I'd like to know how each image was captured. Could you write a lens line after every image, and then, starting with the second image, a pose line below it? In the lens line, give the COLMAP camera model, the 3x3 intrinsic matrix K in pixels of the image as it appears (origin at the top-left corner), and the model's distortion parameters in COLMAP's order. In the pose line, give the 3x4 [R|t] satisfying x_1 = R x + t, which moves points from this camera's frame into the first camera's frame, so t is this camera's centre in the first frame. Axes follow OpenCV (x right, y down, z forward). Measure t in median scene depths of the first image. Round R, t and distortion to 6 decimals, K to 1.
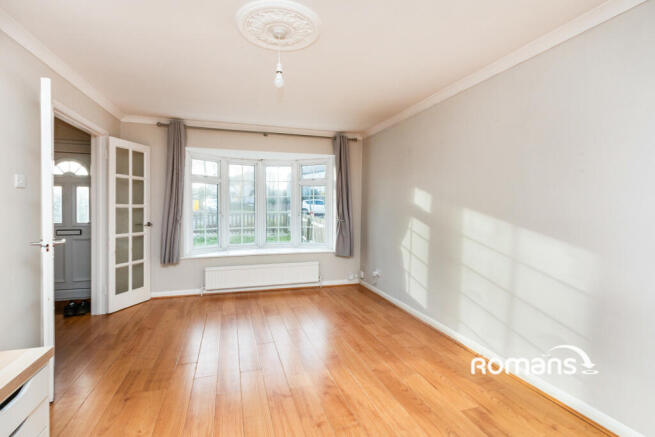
lens RADIAL K [[296.3, 0, 329.1], [0, 296.3, 214.5], [0, 0, 1]] dist [0.001031, -0.004860]
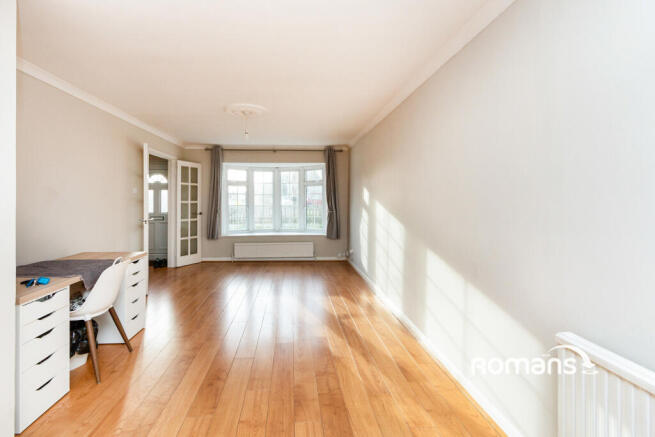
lens RADIAL K [[309.9, 0, 323.2], [0, 309.9, 206.2], [0, 0, 1]] dist [0.000421, -0.000003]
pose [[0.972251, -0.003155, -0.233919, 0.404348], [0.000455, 0.999933, -0.011595, 0.013249], [0.233940, 0.011167, 0.972187, -0.438987]]
